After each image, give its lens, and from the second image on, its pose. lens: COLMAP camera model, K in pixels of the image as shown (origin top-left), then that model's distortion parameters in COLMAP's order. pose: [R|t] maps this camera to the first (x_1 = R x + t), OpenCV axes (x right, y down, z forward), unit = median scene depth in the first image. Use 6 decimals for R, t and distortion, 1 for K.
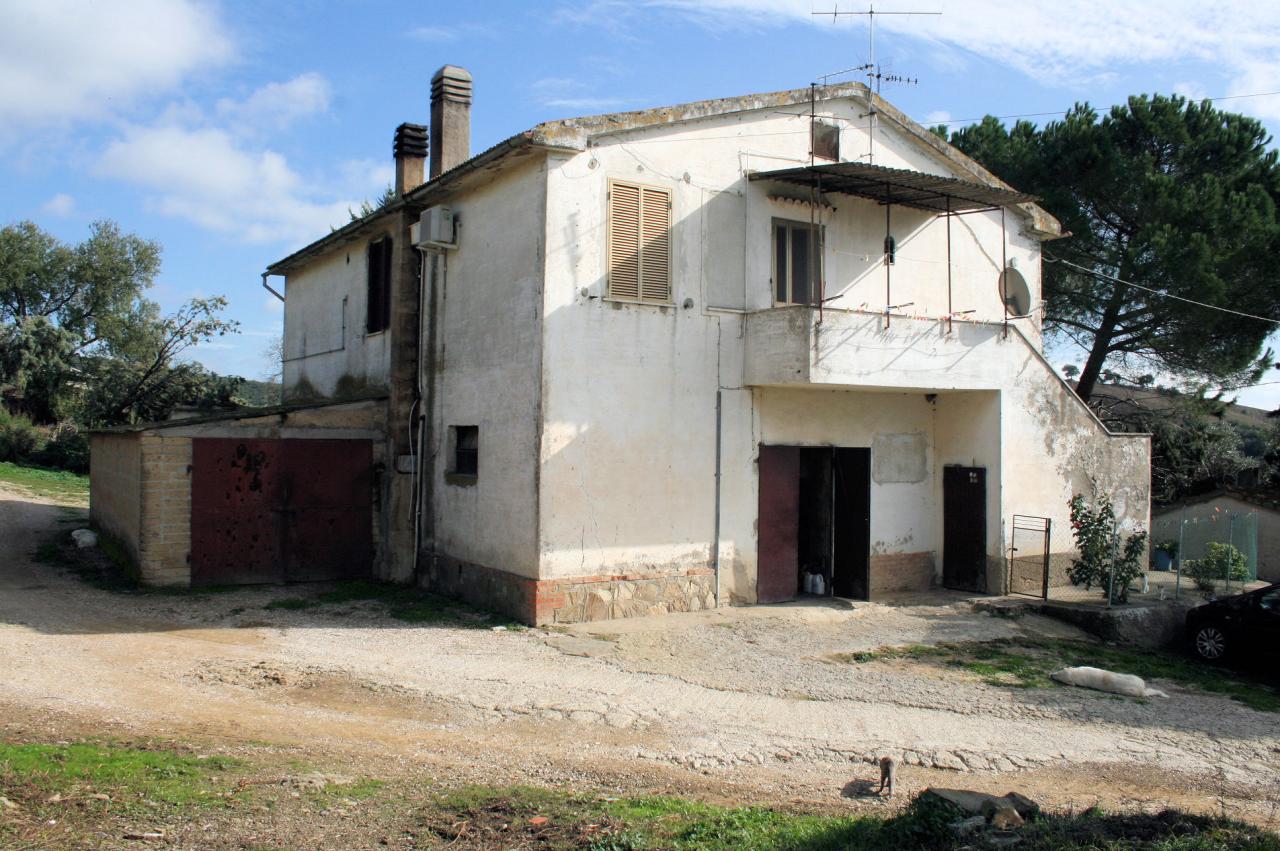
lens RADIAL K [[1066.5, 0, 639.3], [0, 1066.5, 446.5], [0, 0, 1]] dist [-0.126558, 0.004422]
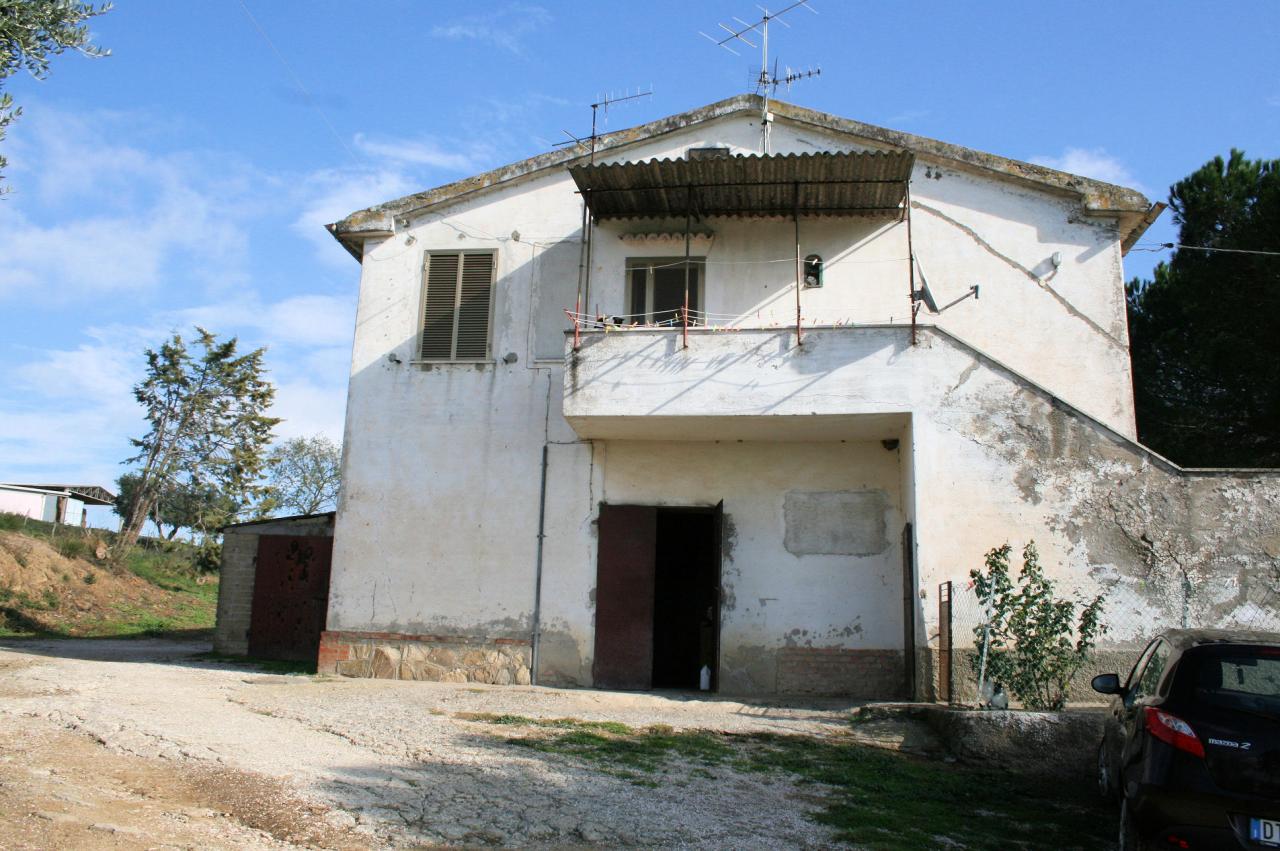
lens RADIAL K [[1066.5, 0, 639.3], [0, 1066.5, 446.5], [0, 0, 1]] dist [-0.126558, 0.004422]
pose [[0.761203, -0.116187, -0.638020, 0.709544], [-0.029484, 0.976602, -0.213022, 0.139699], [0.647843, 0.180964, 0.739968, 0.359546]]
